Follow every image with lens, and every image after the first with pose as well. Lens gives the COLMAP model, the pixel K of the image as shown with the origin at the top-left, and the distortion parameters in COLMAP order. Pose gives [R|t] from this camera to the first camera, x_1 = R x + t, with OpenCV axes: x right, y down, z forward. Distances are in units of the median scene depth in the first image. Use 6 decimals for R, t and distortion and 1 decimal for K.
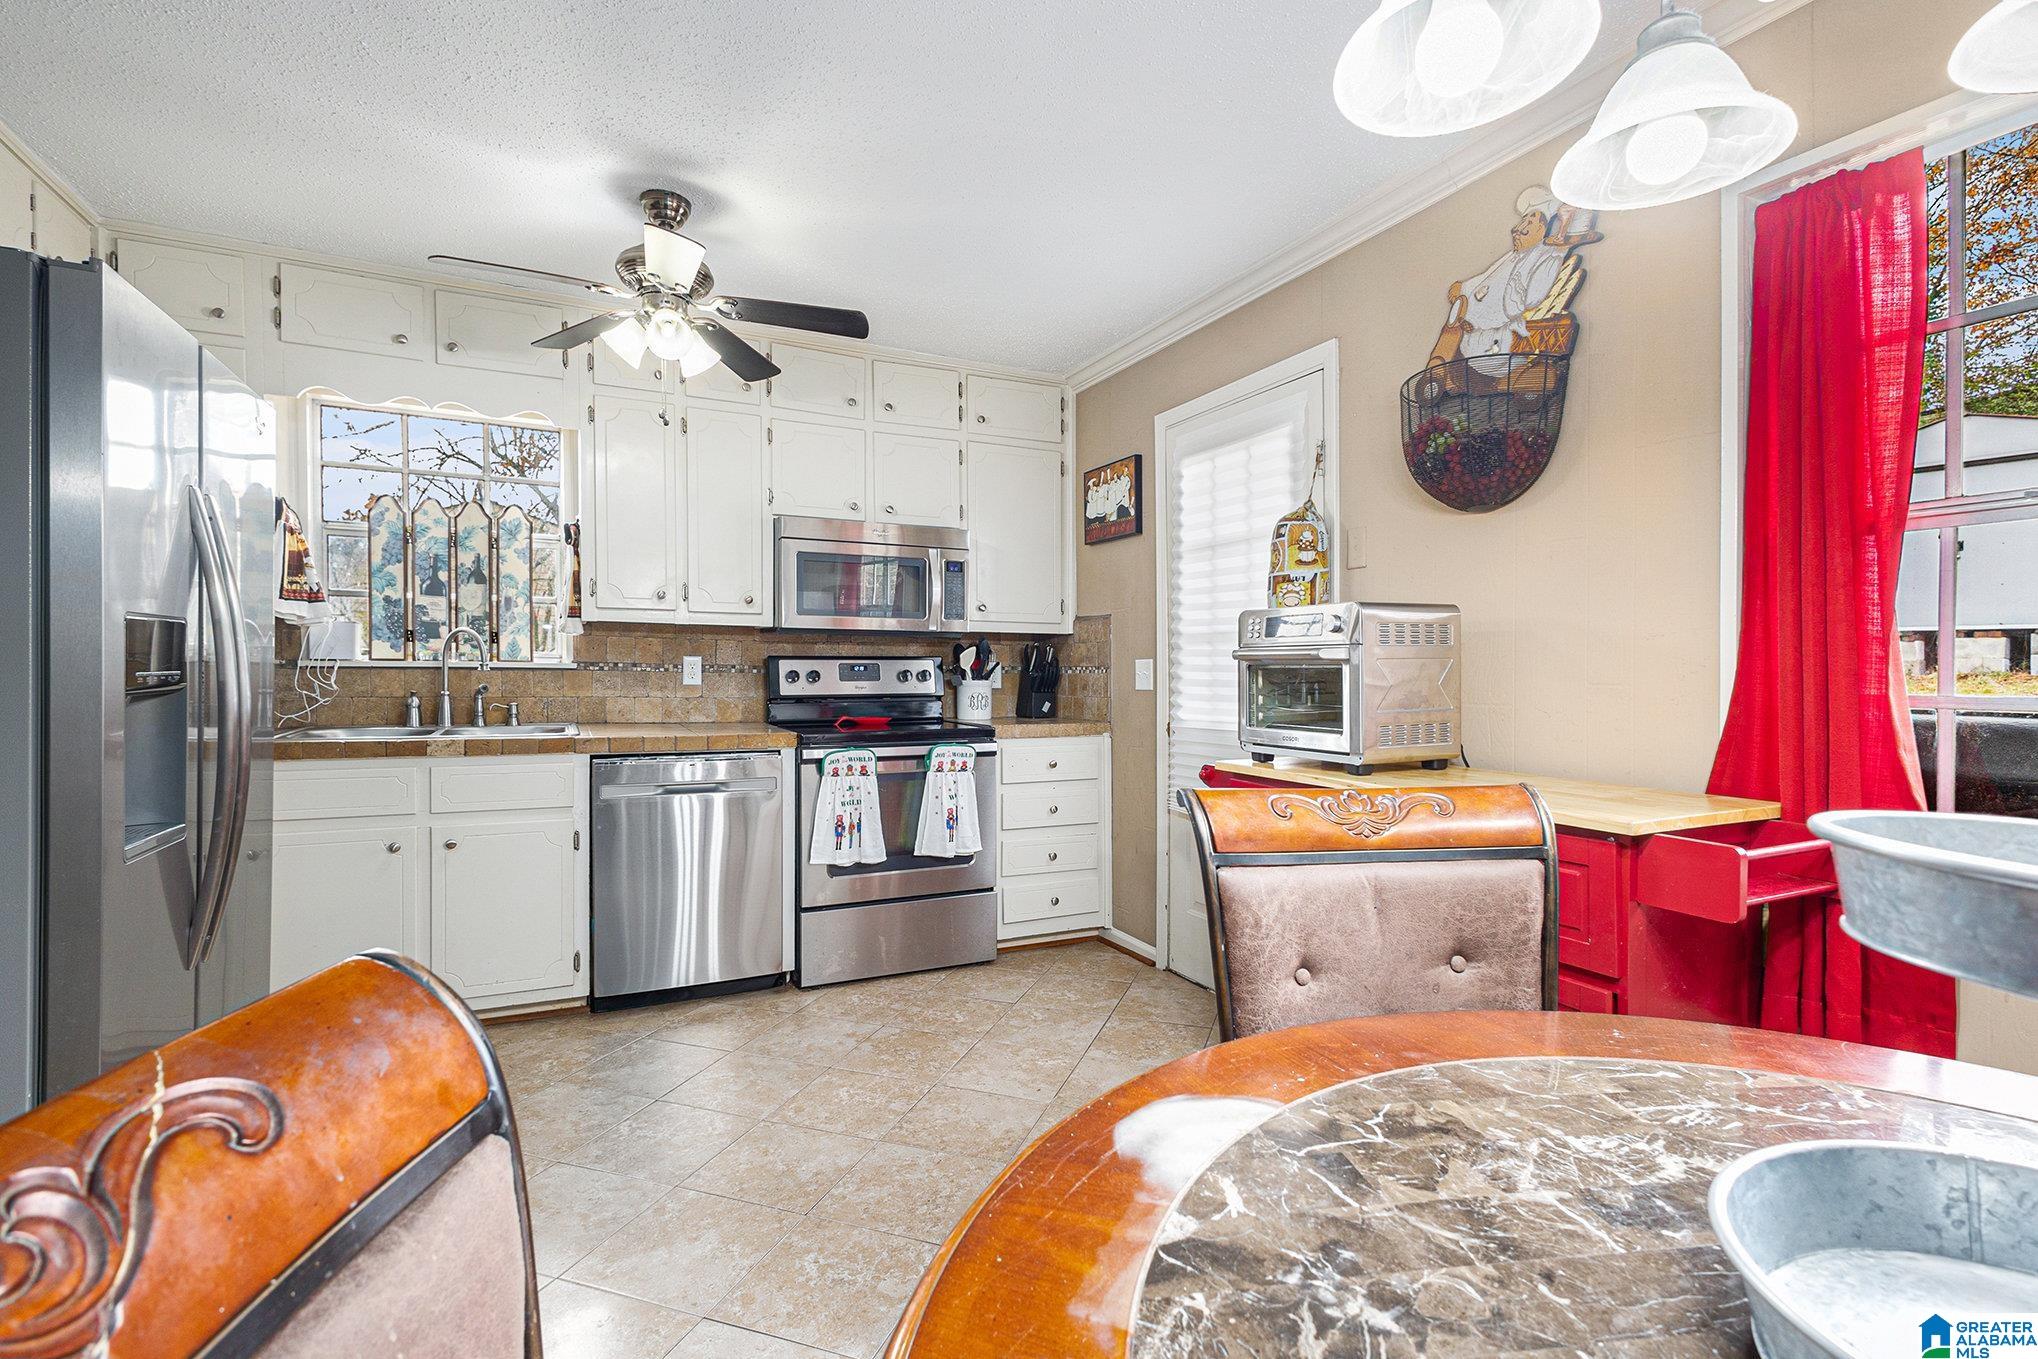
lens RADIAL K [[944.7, 0, 1021.9], [0, 944.7, 674.2], [0, 0, 1]] dist [0.014615, -0.001362]
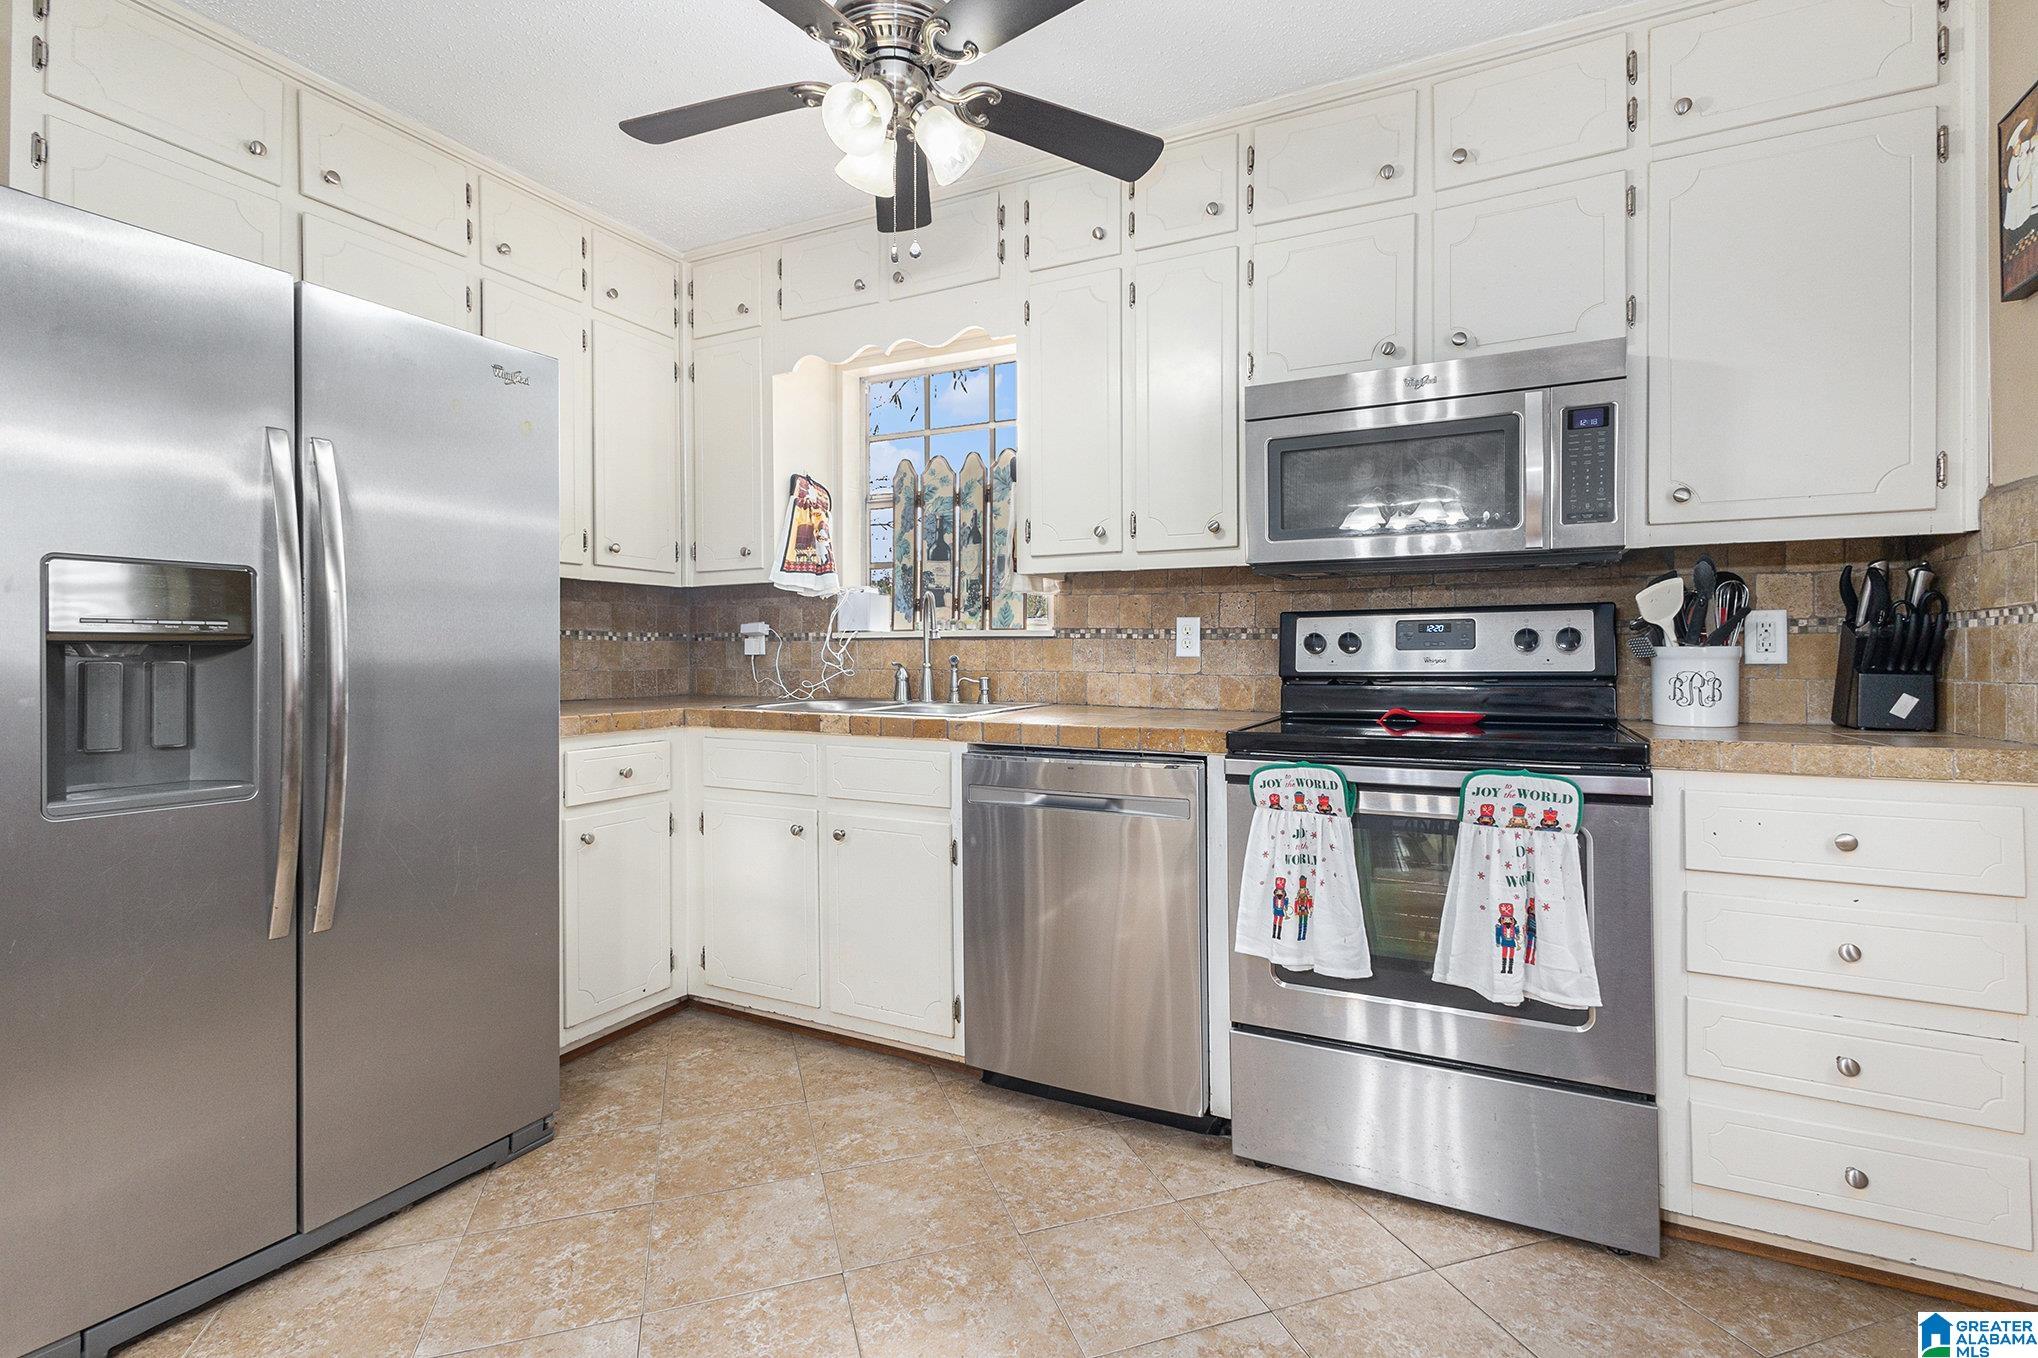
lens RADIAL K [[944.7, 0, 1031.5], [0, 944.7, 655.6], [0, 0, 1]] dist [0.014615, -0.001362]
pose [[0.606421, -0.009230, -0.795090, 0.158183], [0.000736, 0.999939, -0.011046, 0.019030], [0.795144, 0.006114, 0.606390, 0.488900]]
